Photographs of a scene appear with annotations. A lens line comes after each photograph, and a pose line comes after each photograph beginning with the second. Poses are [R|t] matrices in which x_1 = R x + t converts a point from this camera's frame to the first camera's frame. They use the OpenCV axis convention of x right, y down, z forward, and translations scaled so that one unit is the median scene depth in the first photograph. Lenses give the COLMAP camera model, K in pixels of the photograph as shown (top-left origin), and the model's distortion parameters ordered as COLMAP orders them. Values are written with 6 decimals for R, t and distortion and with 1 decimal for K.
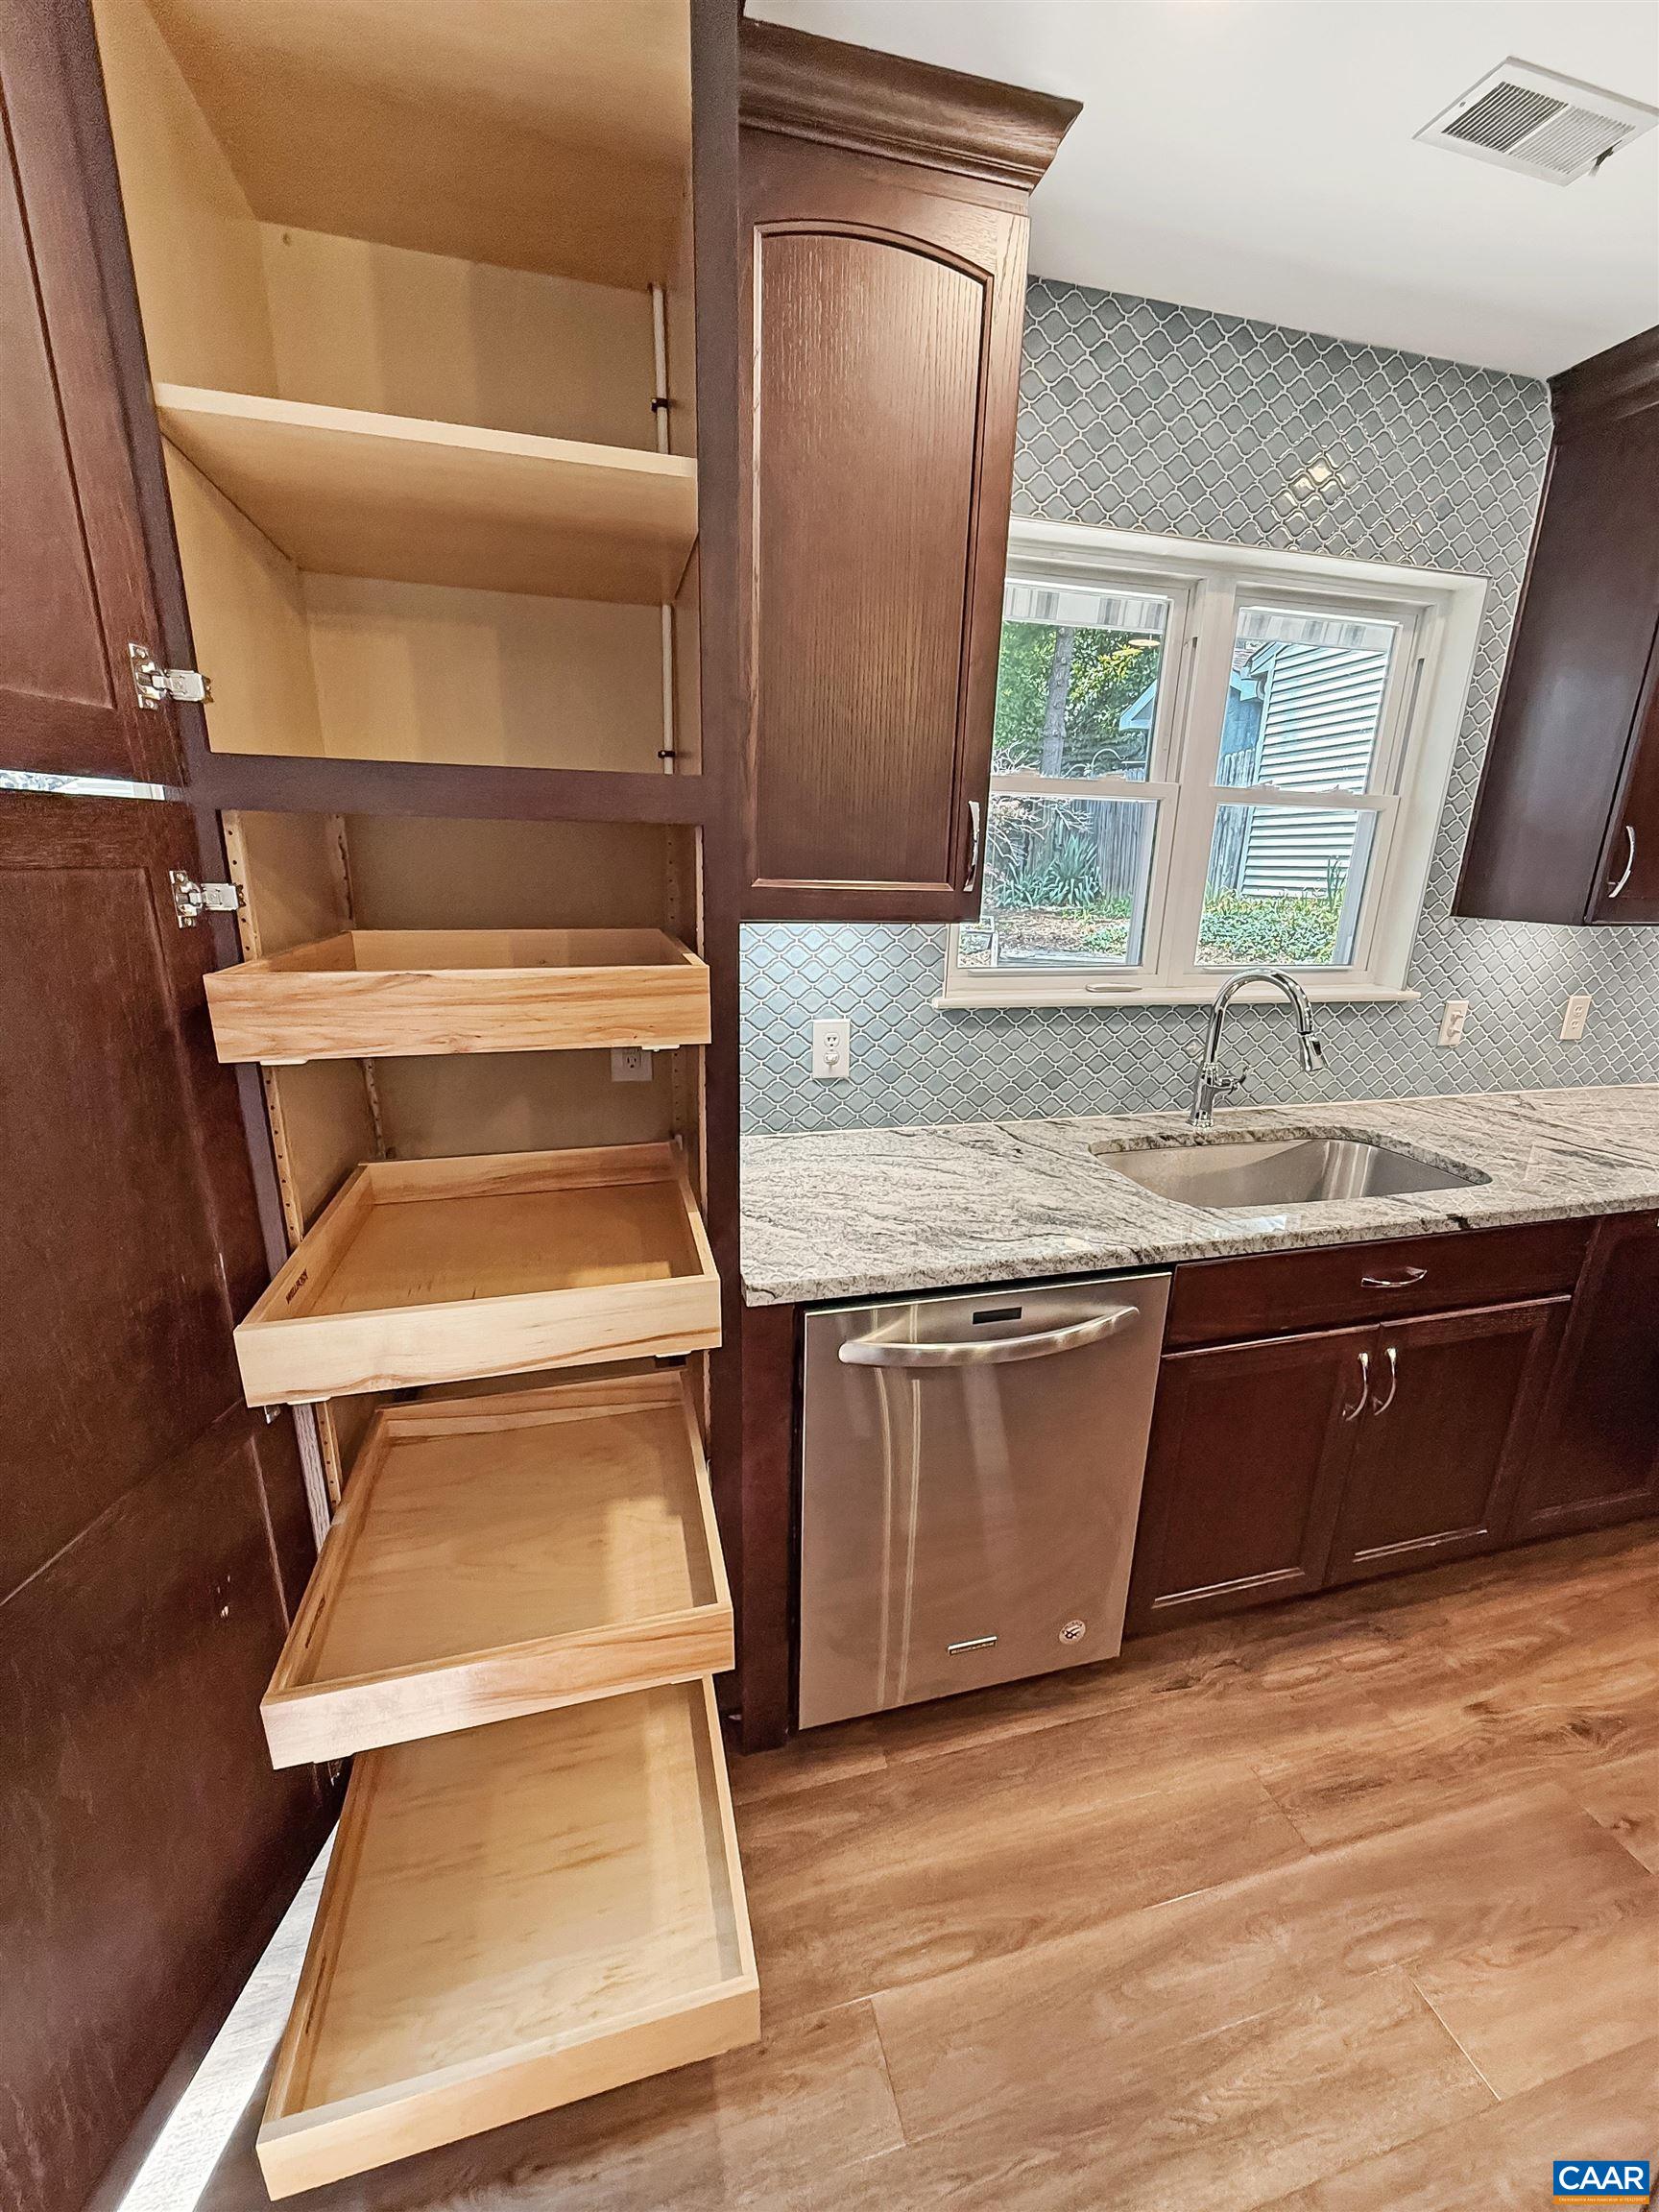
lens RADIAL K [[945.3, 0, 847.8], [0, 945.3, 1145.0], [0, 0, 1]] dist [0.003873, -0.000047]
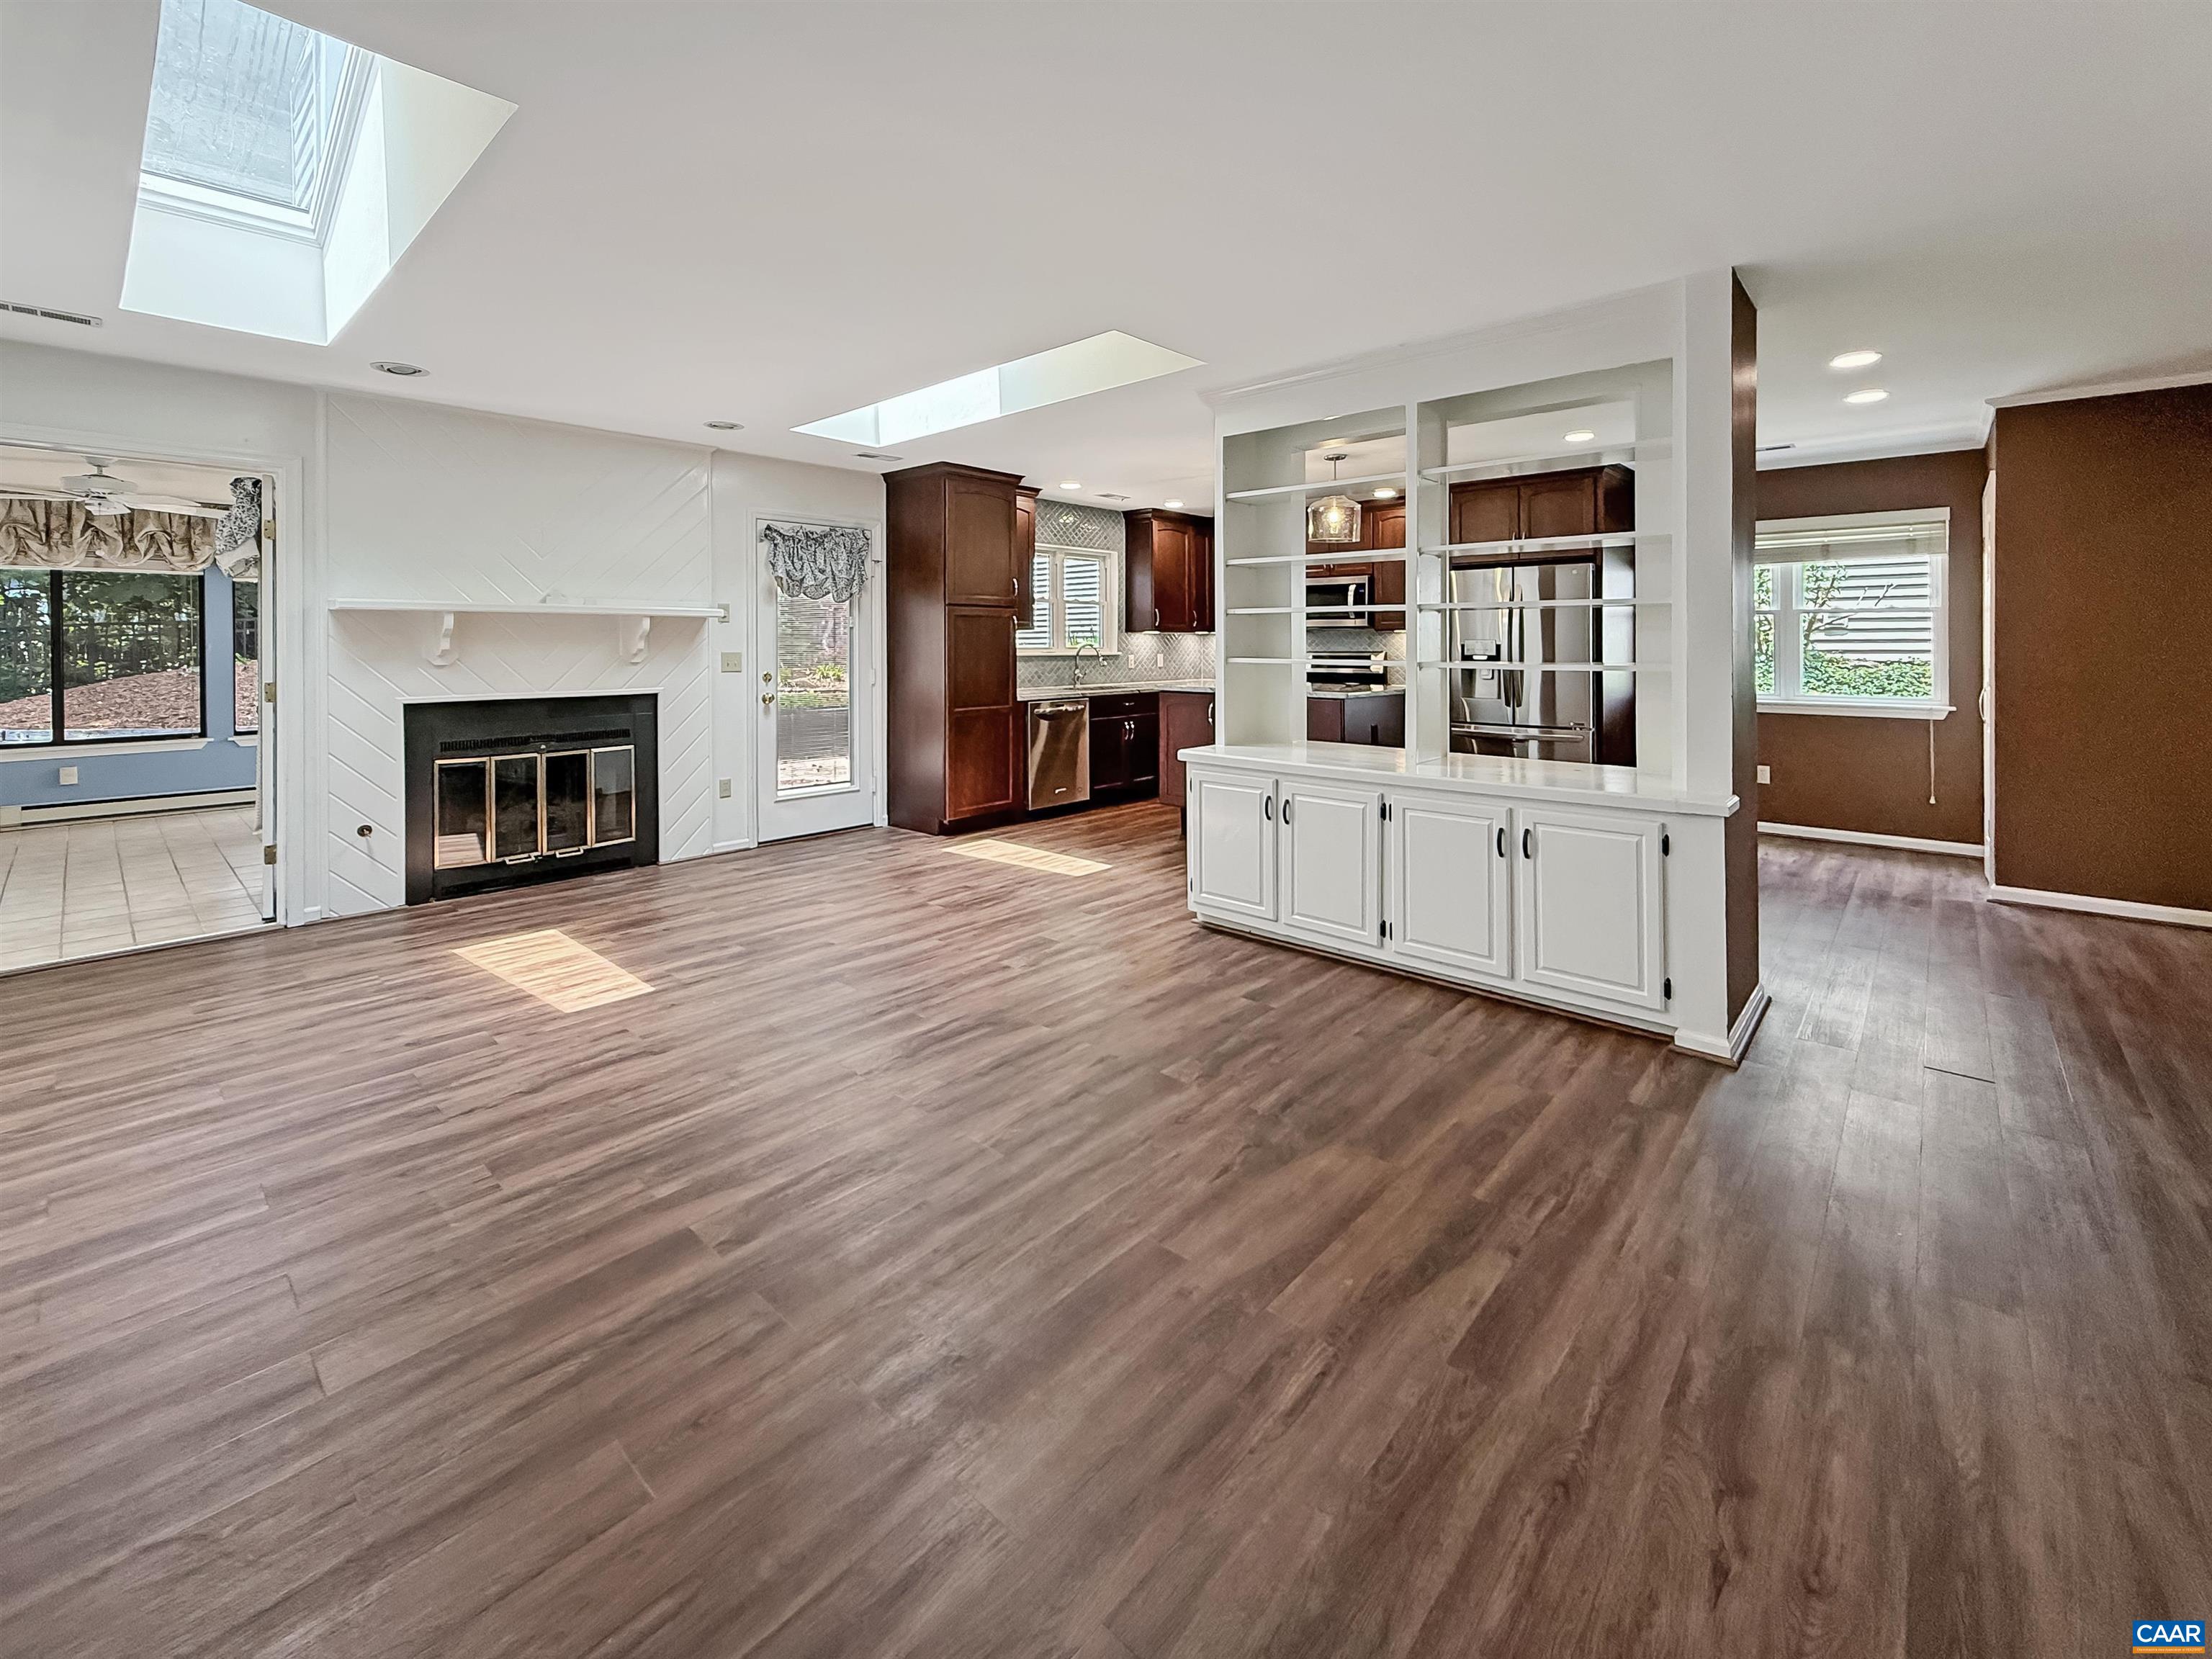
lens RADIAL K [[945.3, 0, 1148.1], [0, 945.3, 670.9], [0, 0, 1]] dist [0.003873, -0.000047]
pose [[0.835128, -0.039355, 0.548646, -1.562831], [0.180070, 0.962037, -0.205086, 0.800214], [-0.519746, 0.270068, 0.810510, -2.366370]]
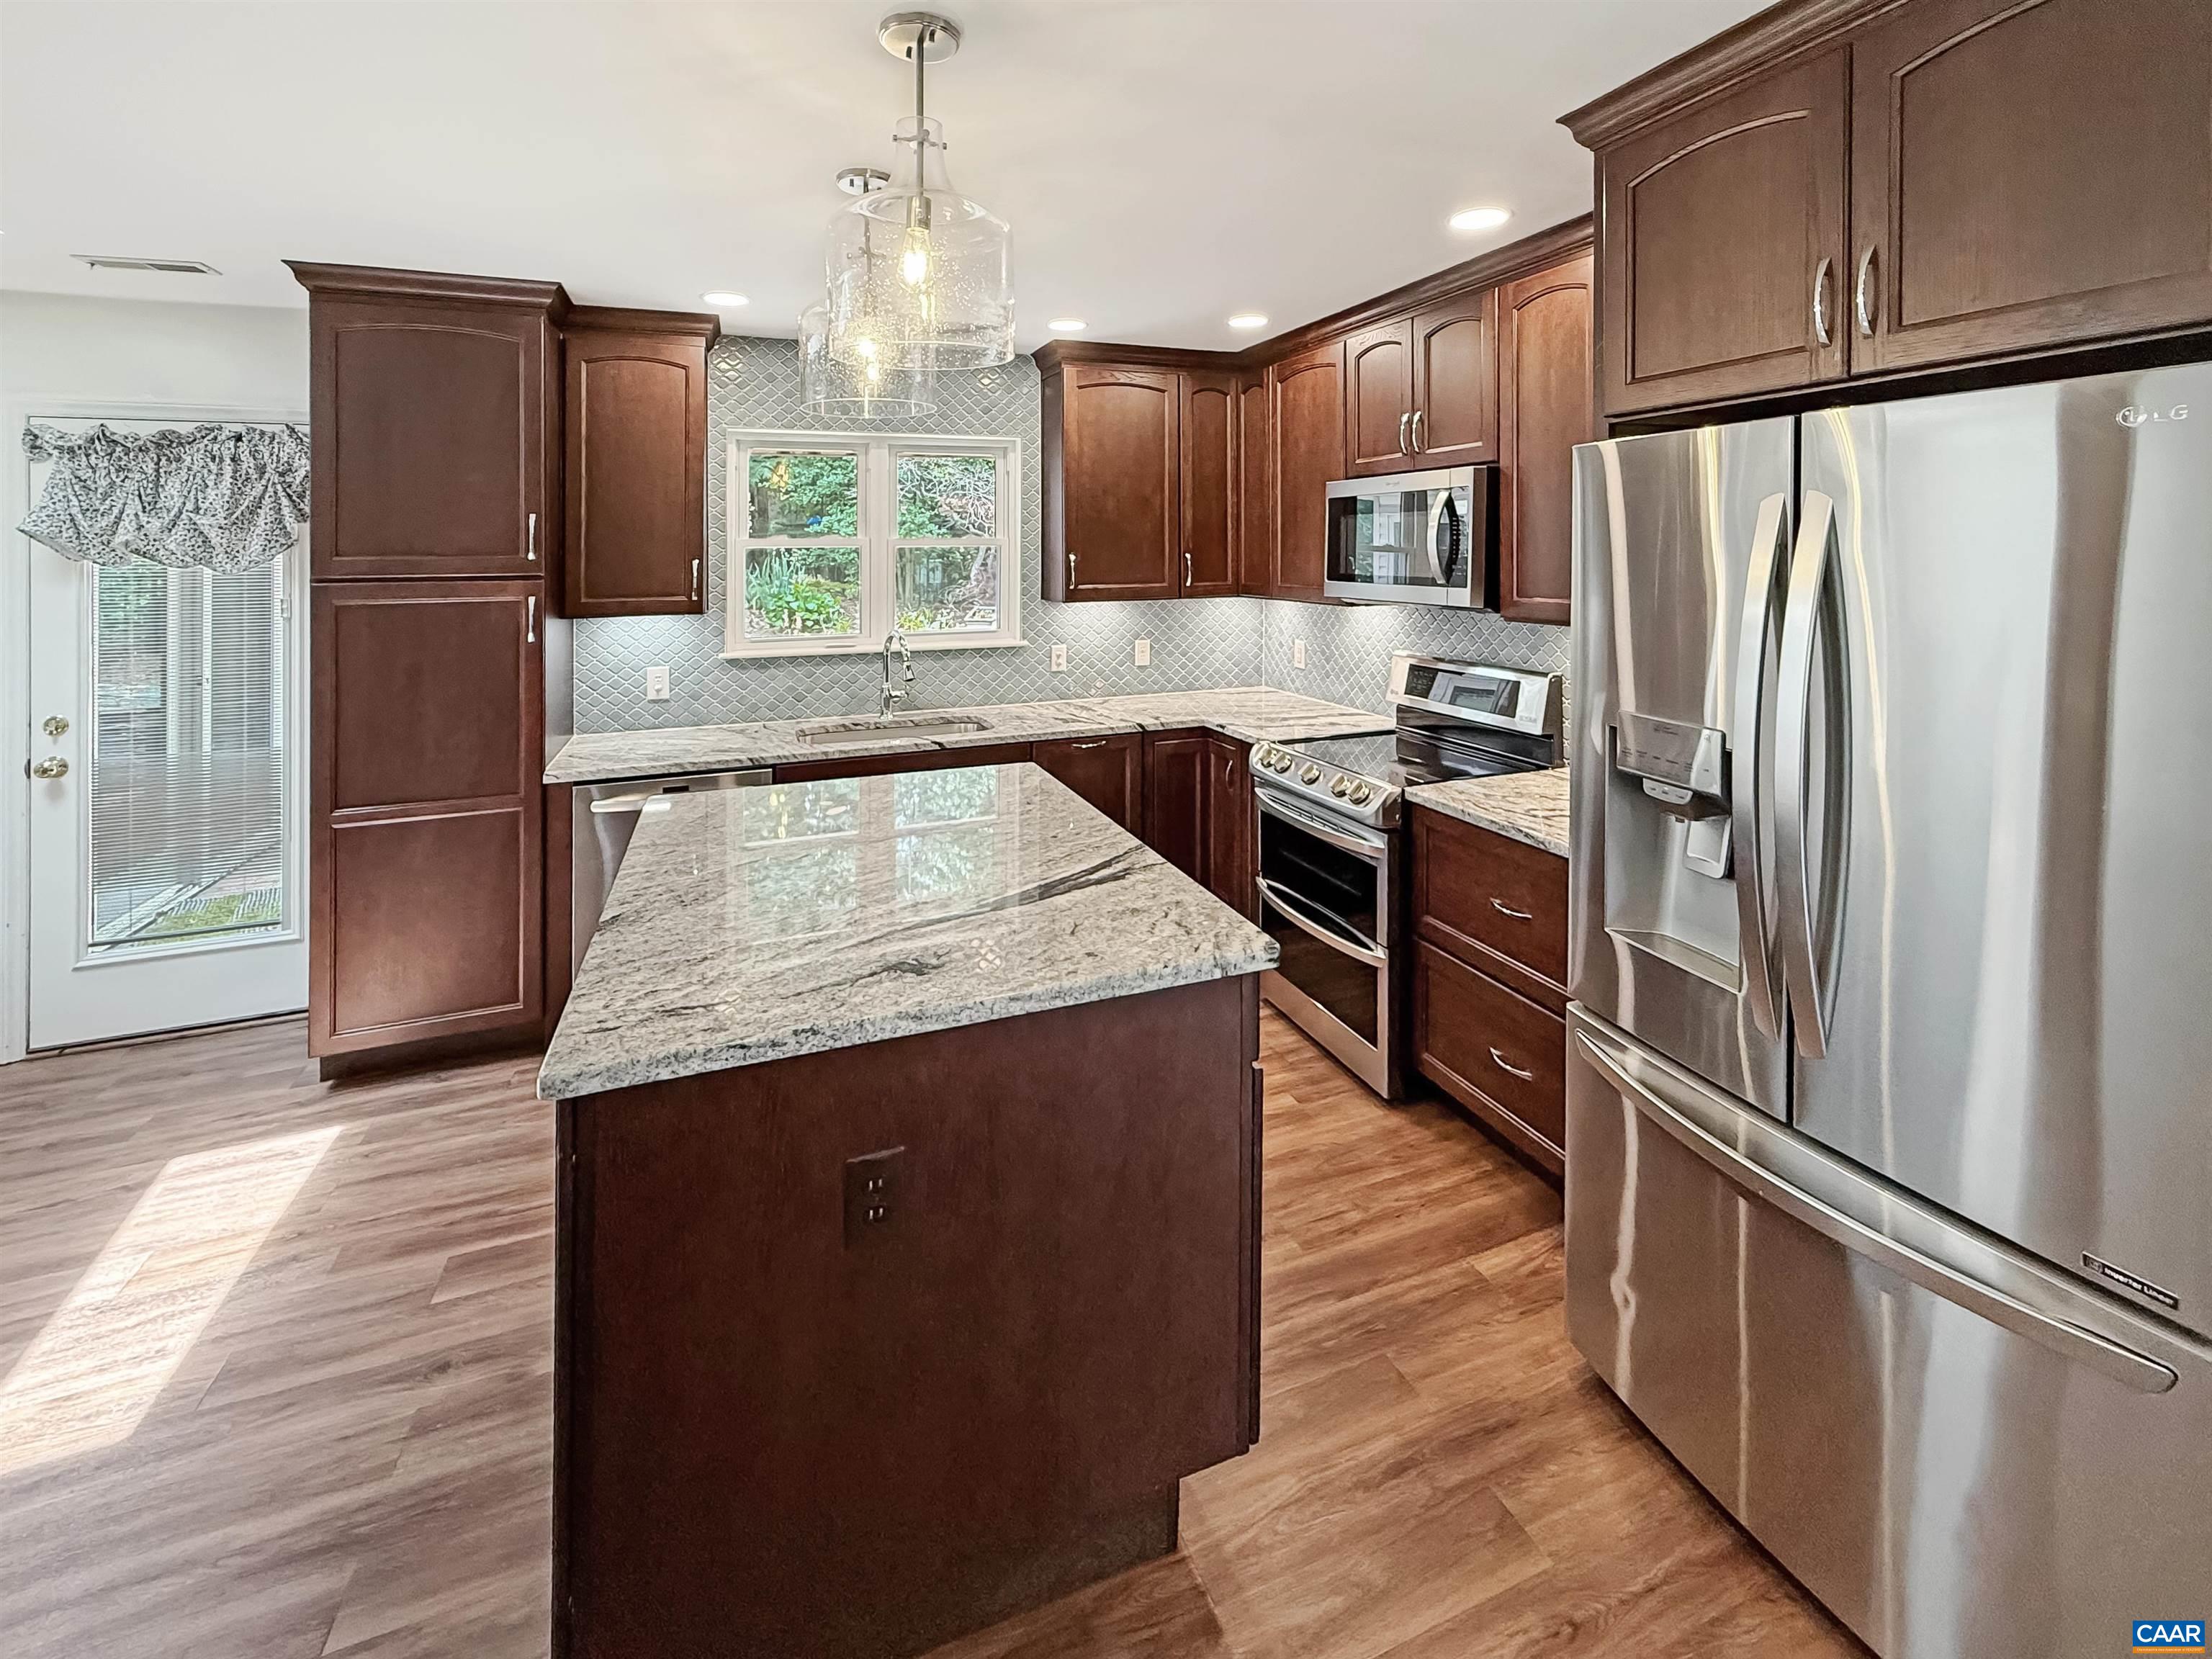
lens RADIAL K [[1025.8, 0, 1150.7], [0, 1025.8, 573.1], [0, 0, 1]] dist [0.009180, -0.001032]
pose [[0.992017, -0.036877, 0.120589, 0.726021], [0.067547, 0.962916, -0.261209, 0.288743], [-0.106485, 0.267269, 0.957720, -1.123054]]
